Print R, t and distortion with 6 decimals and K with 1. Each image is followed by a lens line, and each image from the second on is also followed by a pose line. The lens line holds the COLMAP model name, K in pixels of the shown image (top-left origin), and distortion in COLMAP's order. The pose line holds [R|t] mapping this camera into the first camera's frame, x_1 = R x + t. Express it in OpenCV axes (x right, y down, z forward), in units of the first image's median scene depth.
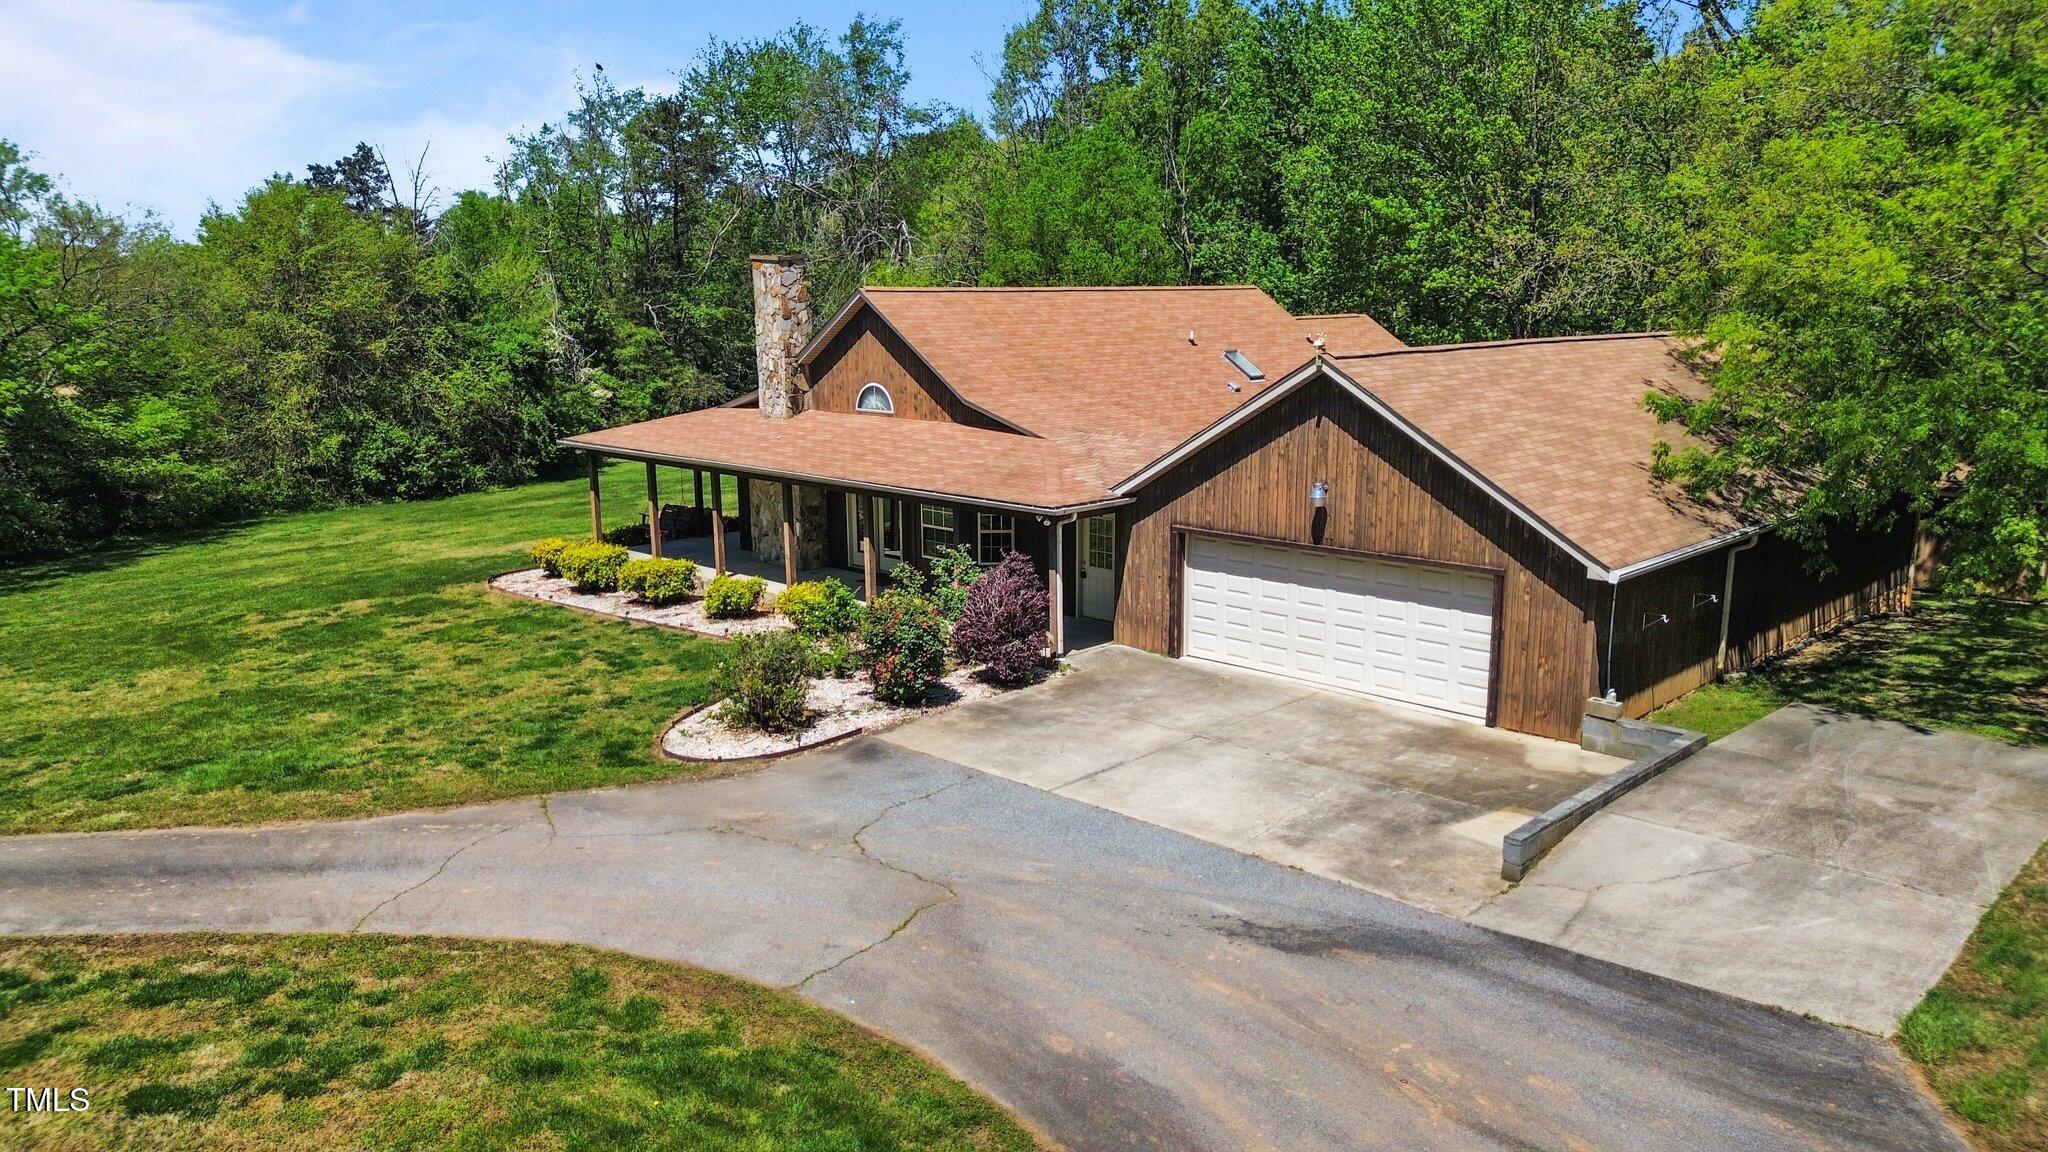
lens RADIAL K [[1453.3, 0, 1013.7], [0, 1453.3, 583.7], [0, 0, 1]] dist [0.062369, -0.058711]
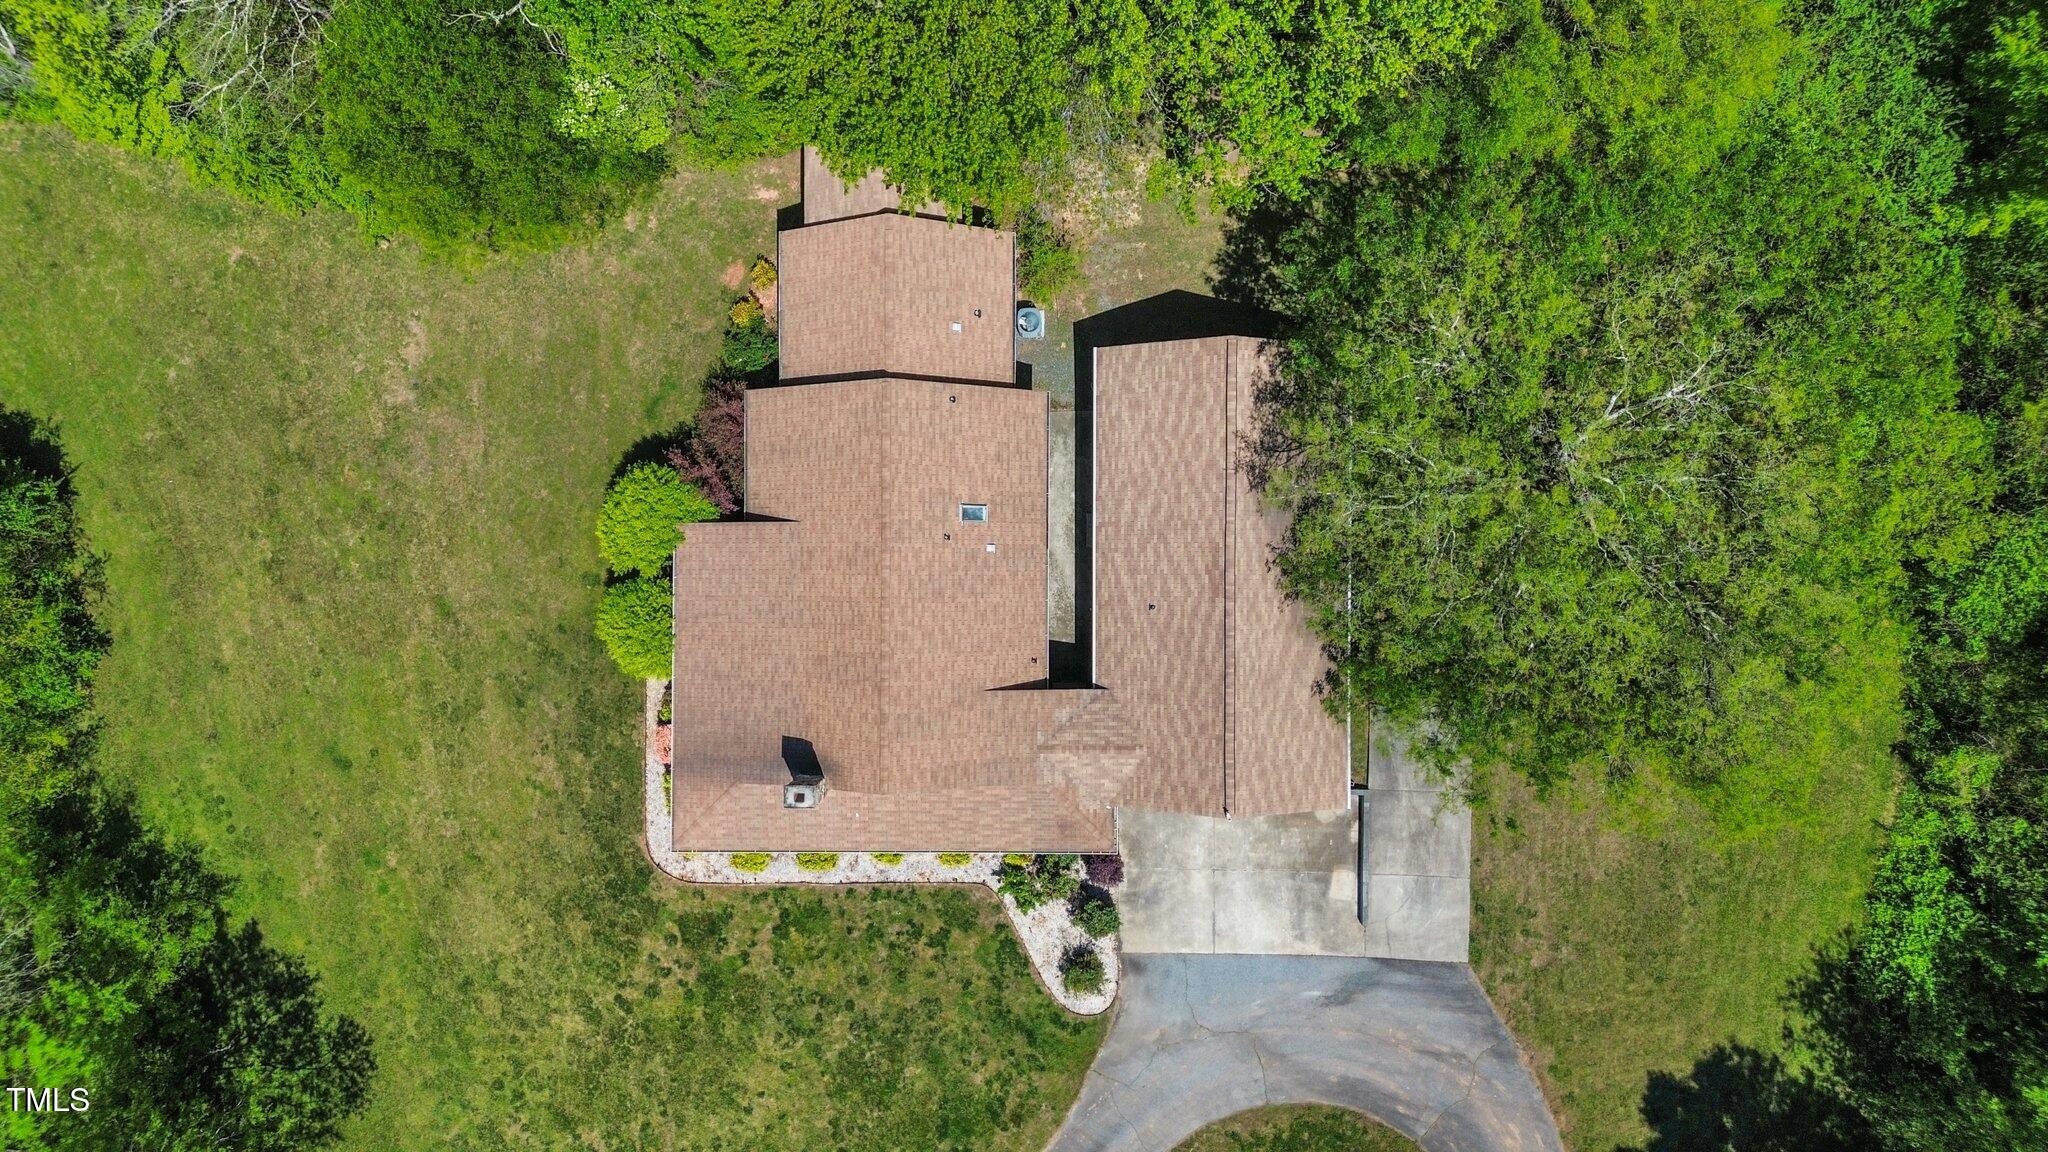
lens RADIAL K [[1453.3, 0, 1019.0], [0, 1453.3, 570.7], [0, 0, 1]] dist [0.062369, -0.058711]
pose [[0.716891, -0.696976, -0.017076, 0.296745], [0.148033, 0.128238, 0.980633, -2.616002], [-0.681288, -0.705535, 0.195108, 1.103147]]
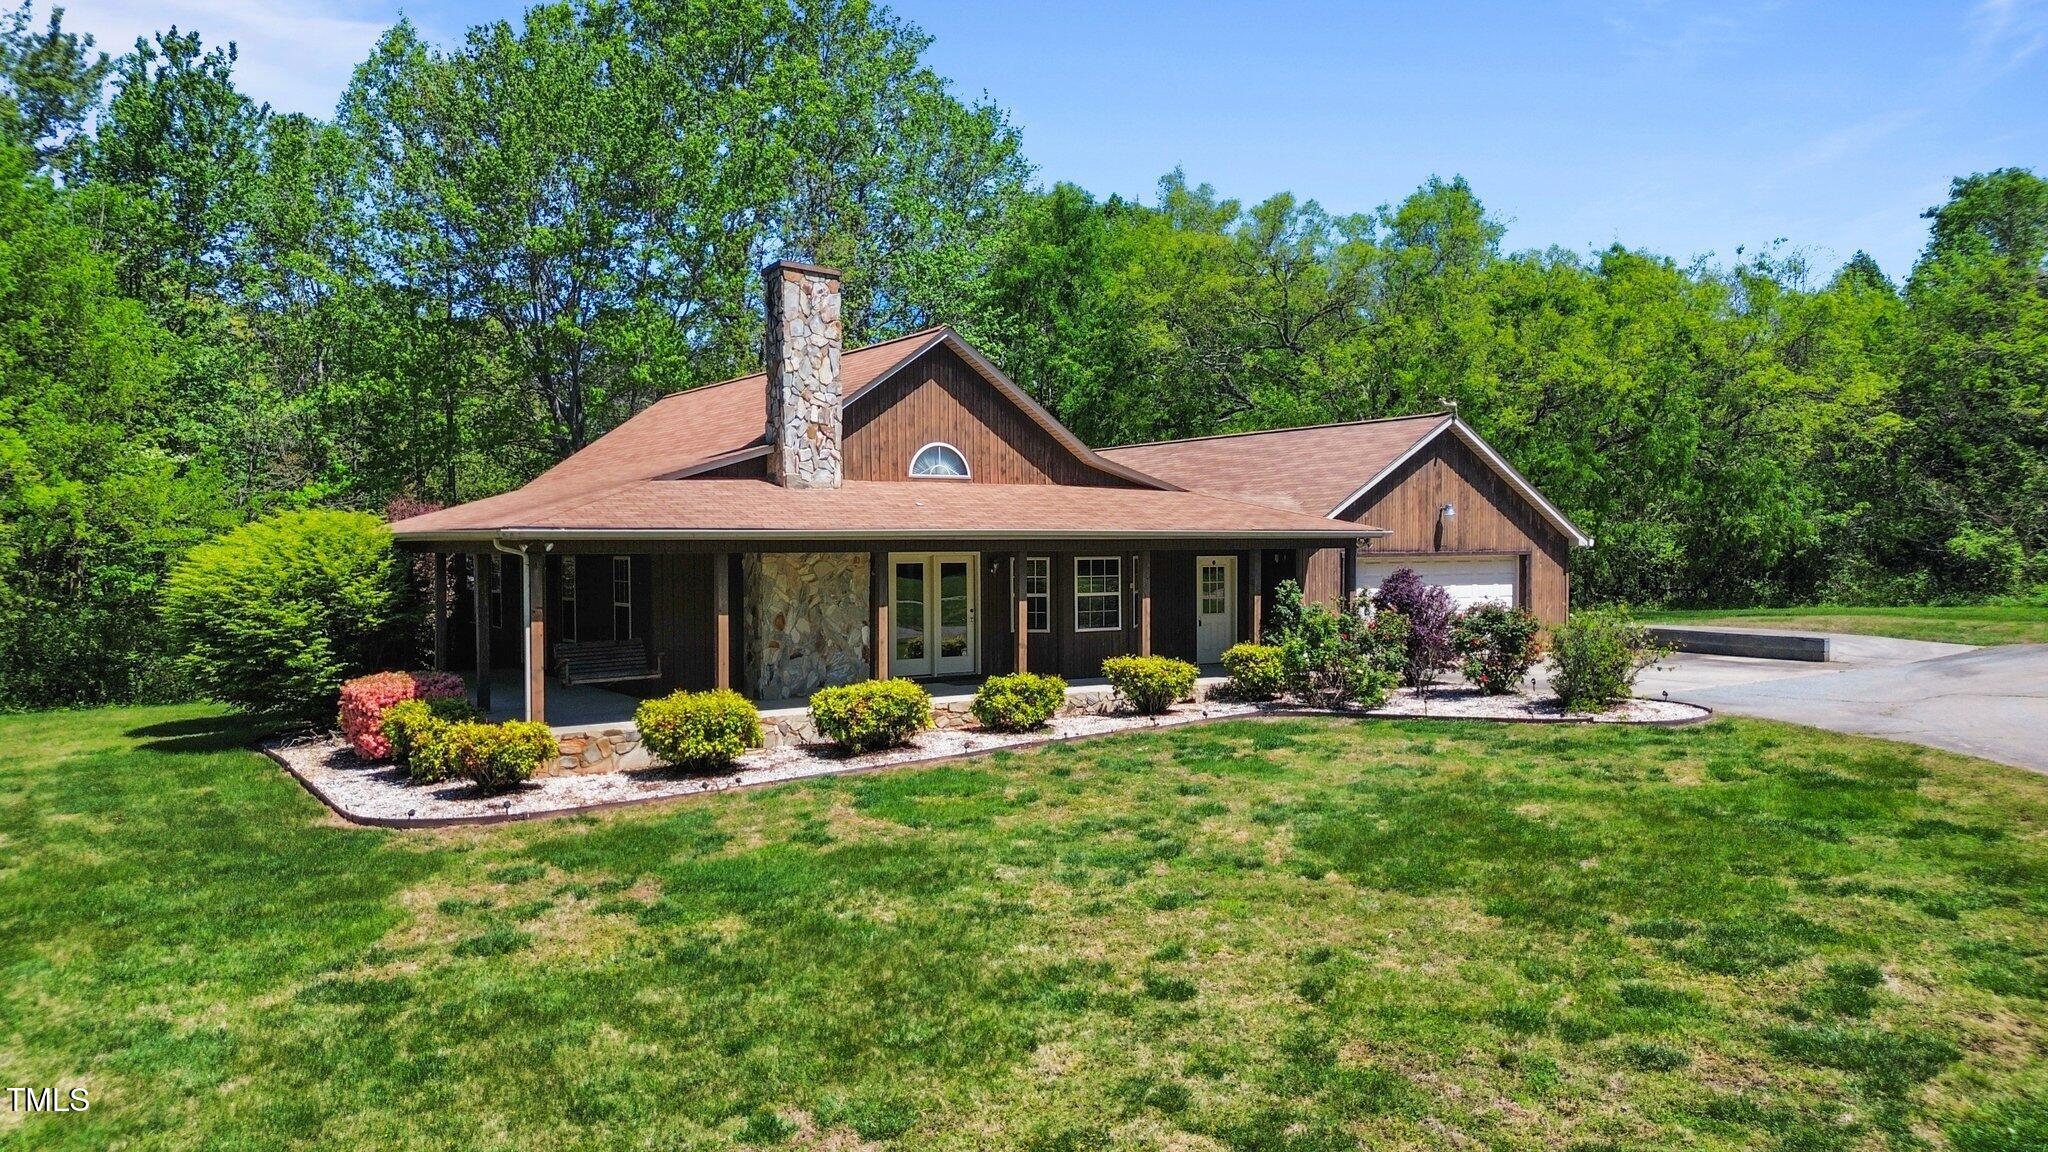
lens RADIAL K [[1453.3, 0, 1020.4], [0, 1453.3, 571.6], [0, 0, 1]] dist [0.062369, -0.058711]
pose [[0.206960, -0.012971, 0.978263, -1.315023], [0.197368, 0.979907, -0.028762, -0.049731], [-0.958235, 0.199031, 0.205362, 1.184286]]
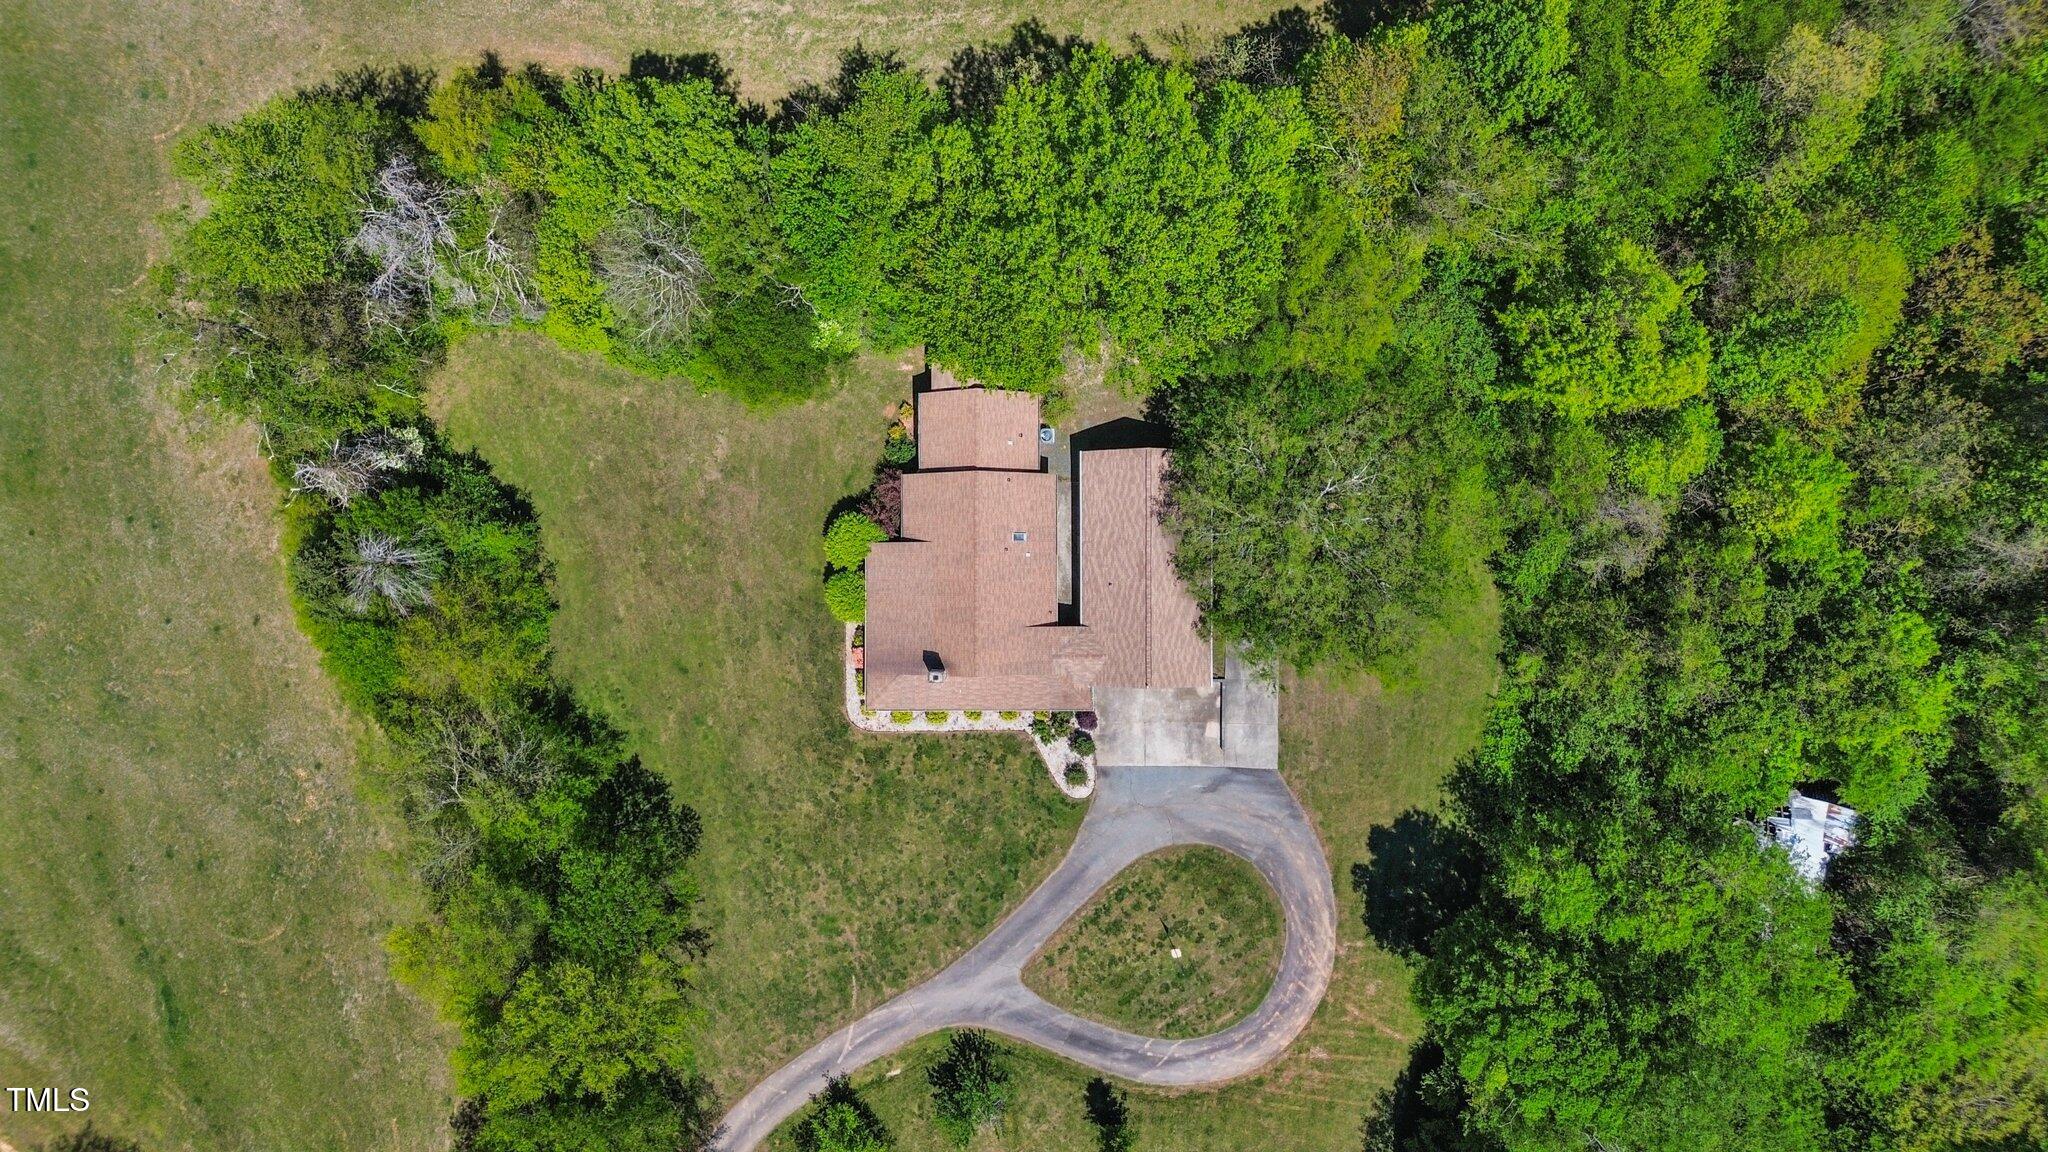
lens RADIAL K [[1453.3, 0, 1017.3], [0, 1453.3, 576.9], [0, 0, 1]] dist [0.062369, -0.058711]
pose [[0.712555, -0.701150, -0.025567, 0.293481], [0.156657, 0.123474, 0.979904, -4.968056], [-0.683903, -0.702241, 0.197823, 0.654443]]
